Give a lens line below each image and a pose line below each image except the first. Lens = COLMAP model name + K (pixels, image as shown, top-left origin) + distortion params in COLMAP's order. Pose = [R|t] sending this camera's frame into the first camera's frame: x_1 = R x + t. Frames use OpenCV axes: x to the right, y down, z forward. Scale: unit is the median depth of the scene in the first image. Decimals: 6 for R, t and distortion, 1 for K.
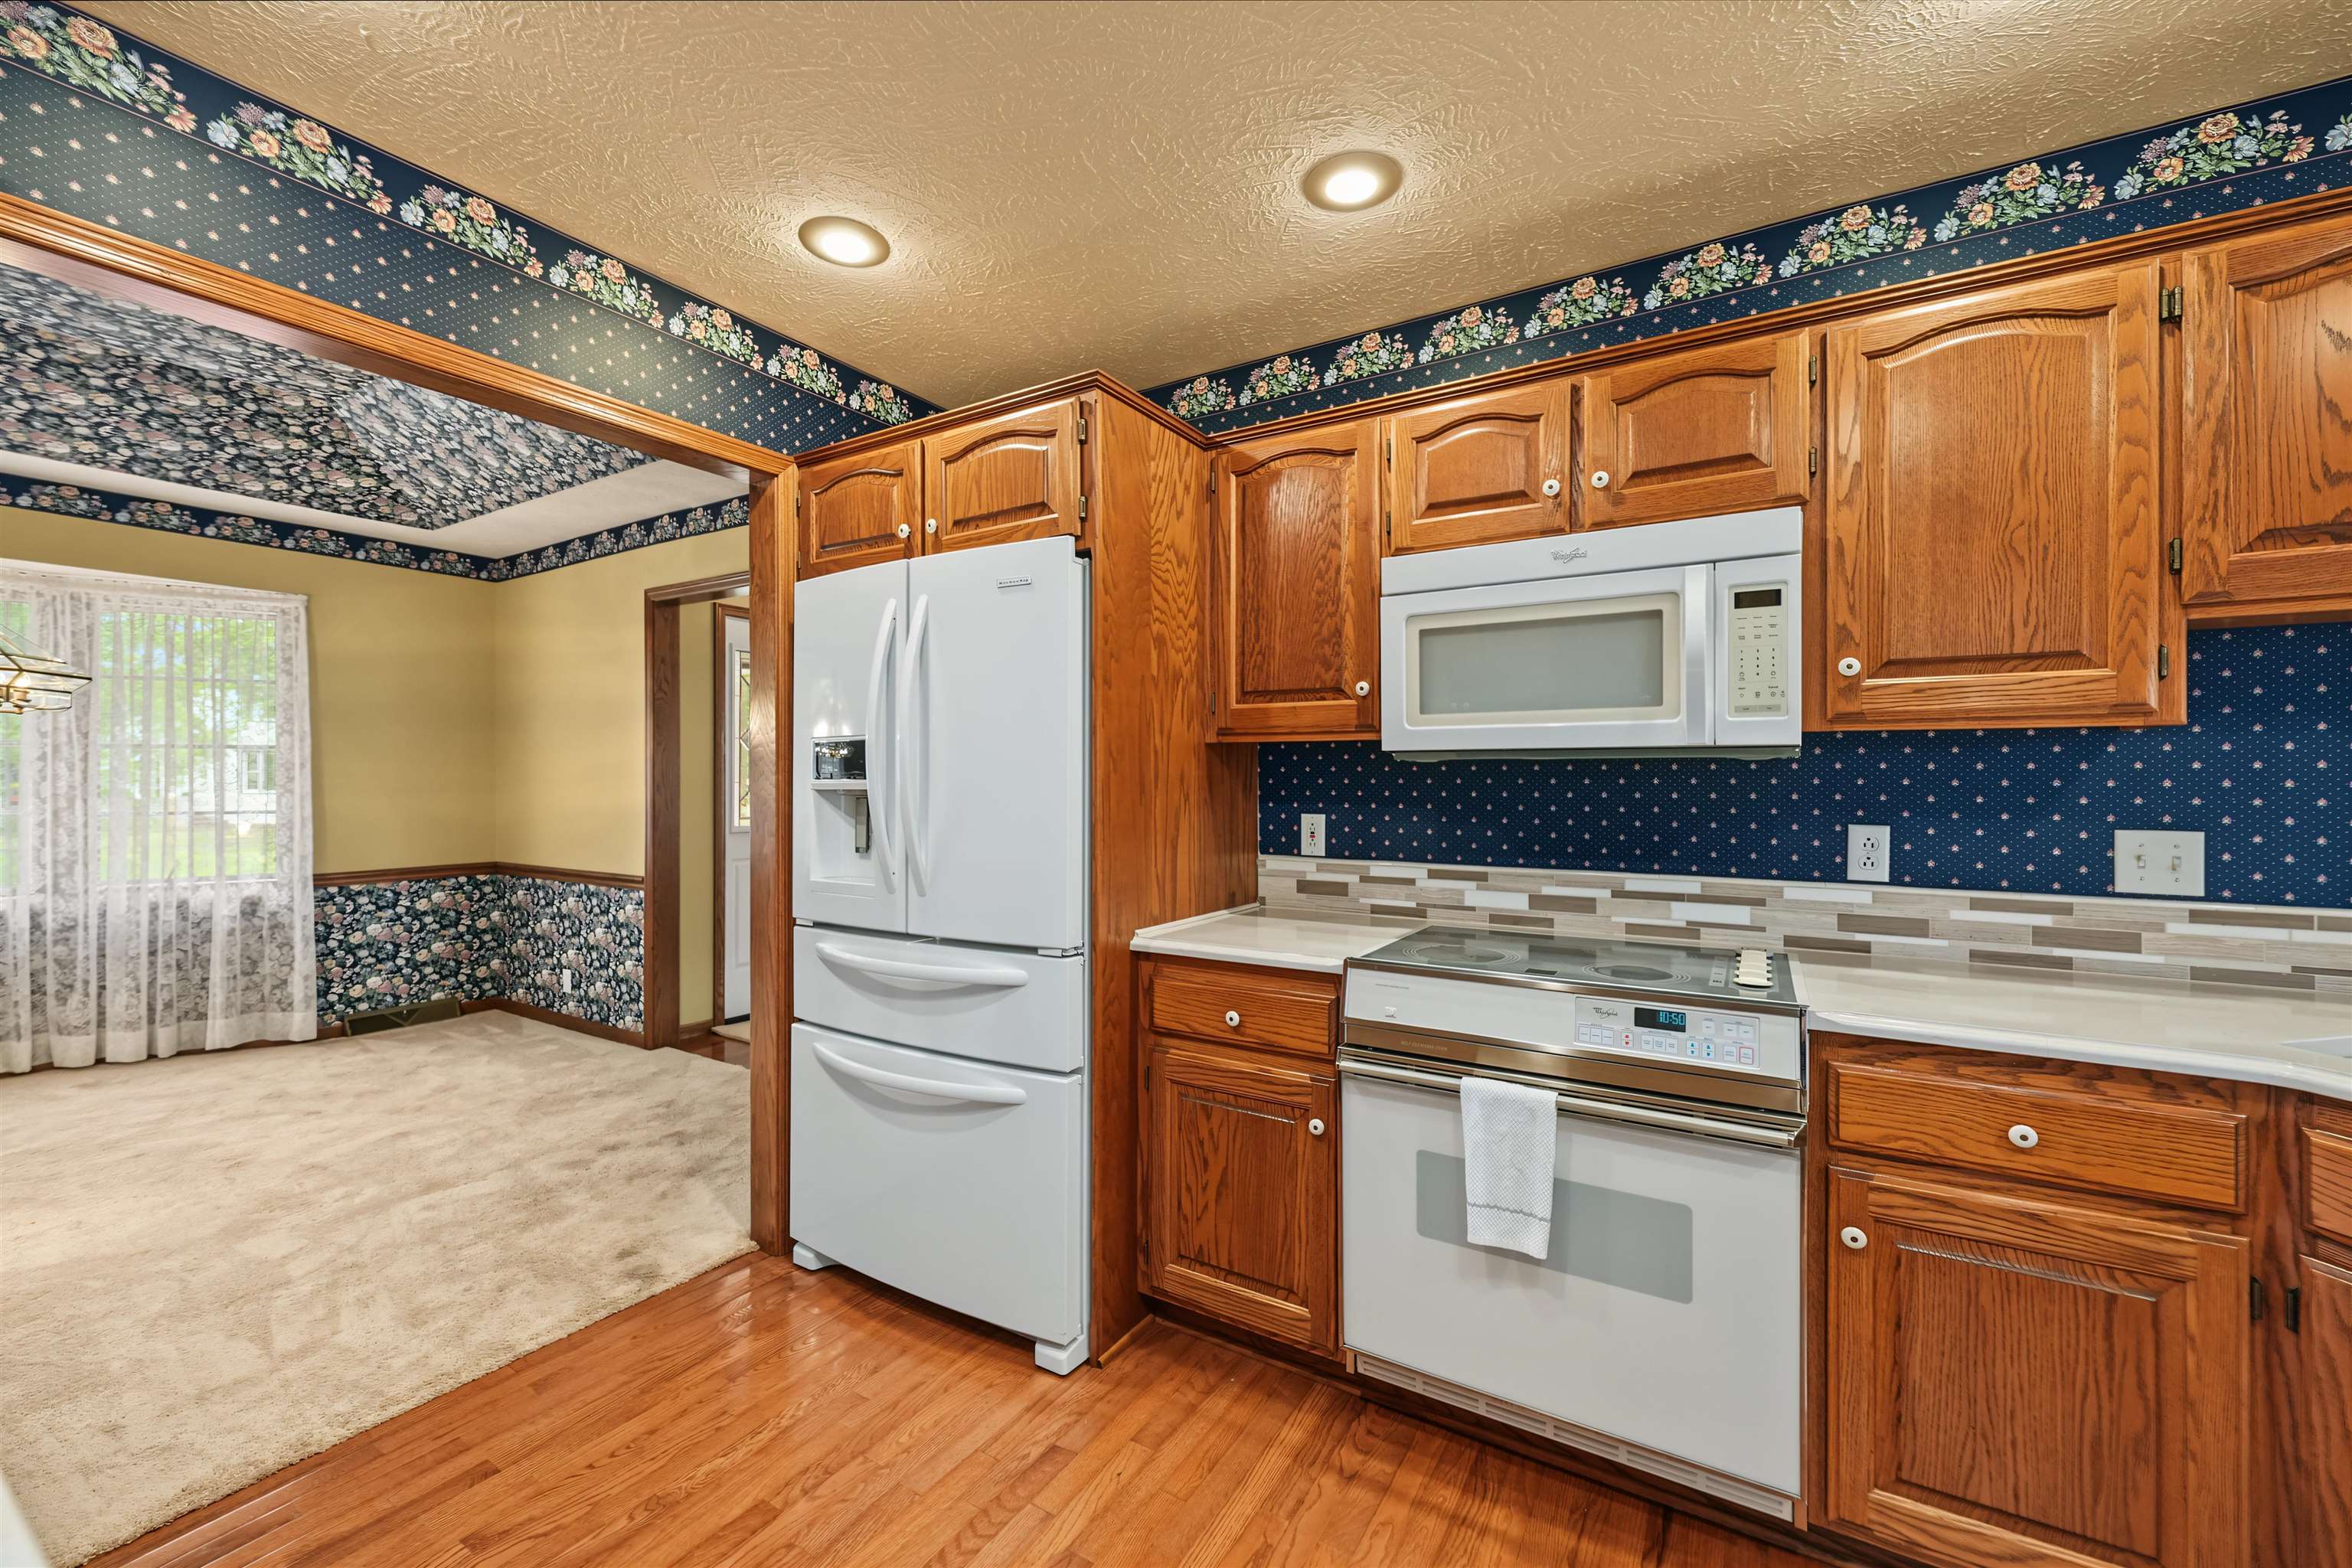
lens RADIAL K [[956.2, 0, 1192.9], [0, 956.2, 775.1], [0, 0, 1]] dist [-0.005119, 0.001463]
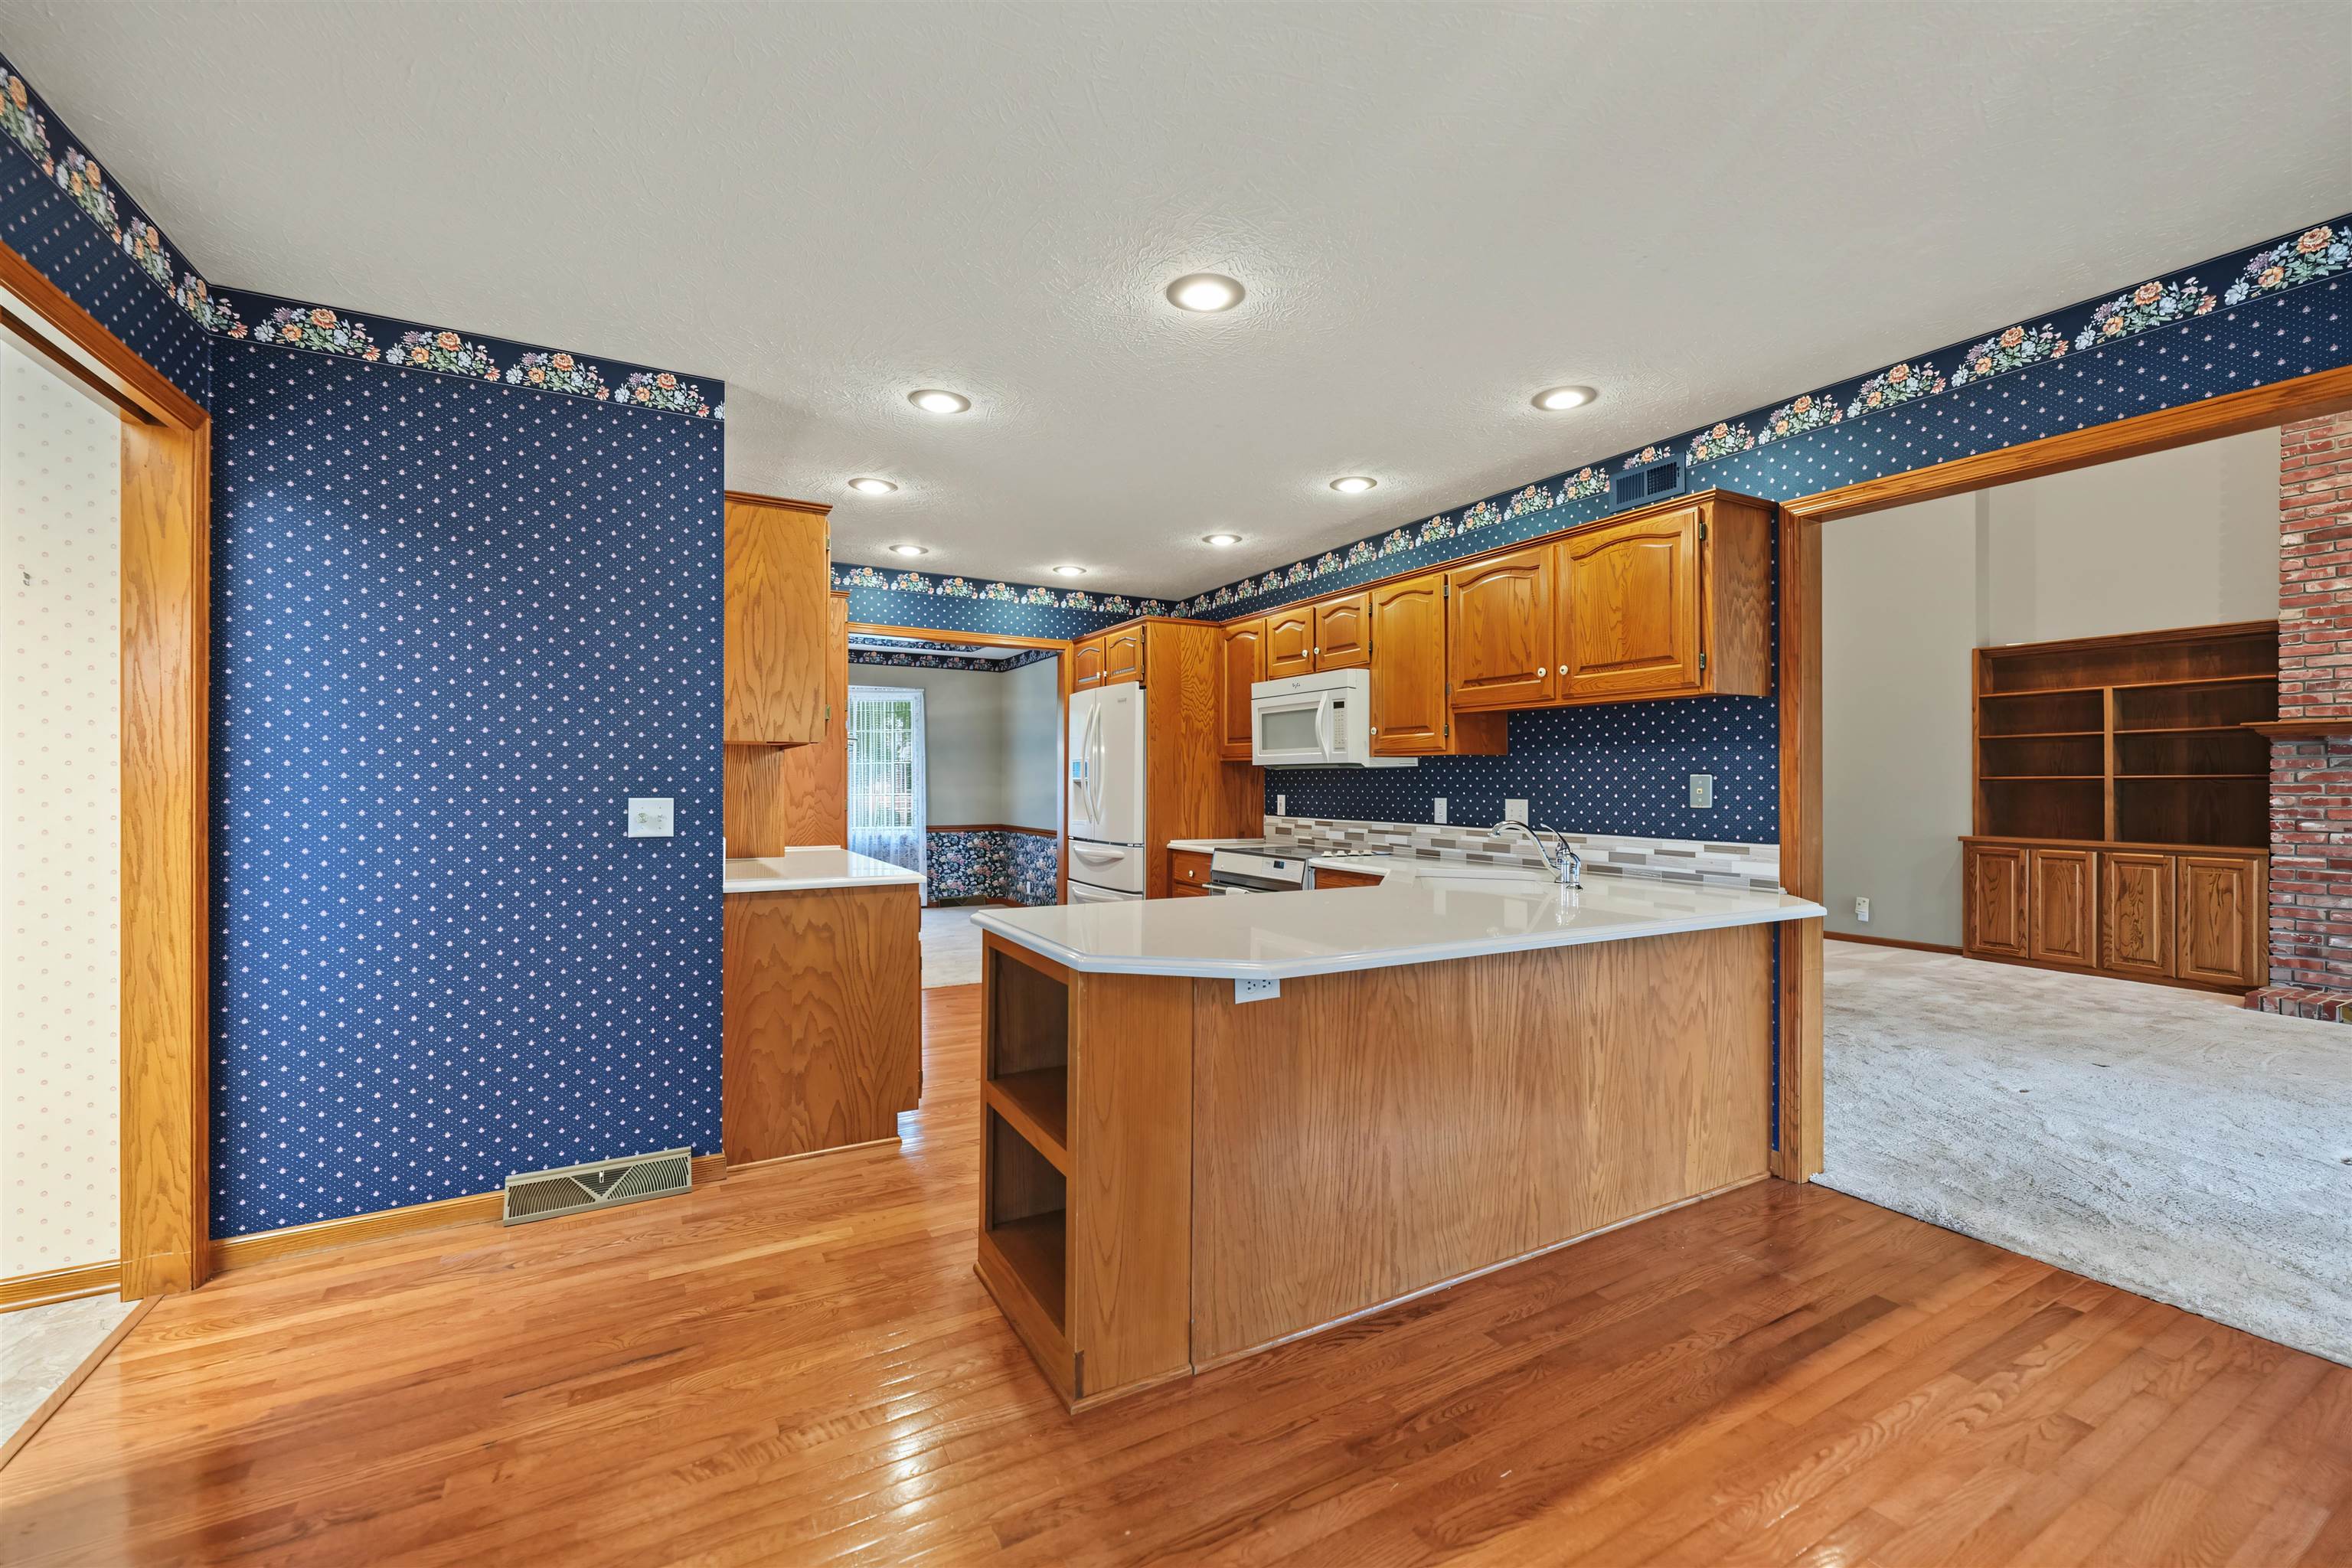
lens RADIAL K [[956.2, 0, 1185.1], [0, 956.2, 783.0], [0, 0, 1]] dist [-0.005119, 0.001463]
pose [[0.877571, 0.004098, -0.479429, 1.011647], [-0.003804, 0.999992, 0.001585, 0.013622], [0.479432, 0.000433, 0.877579, -0.986393]]
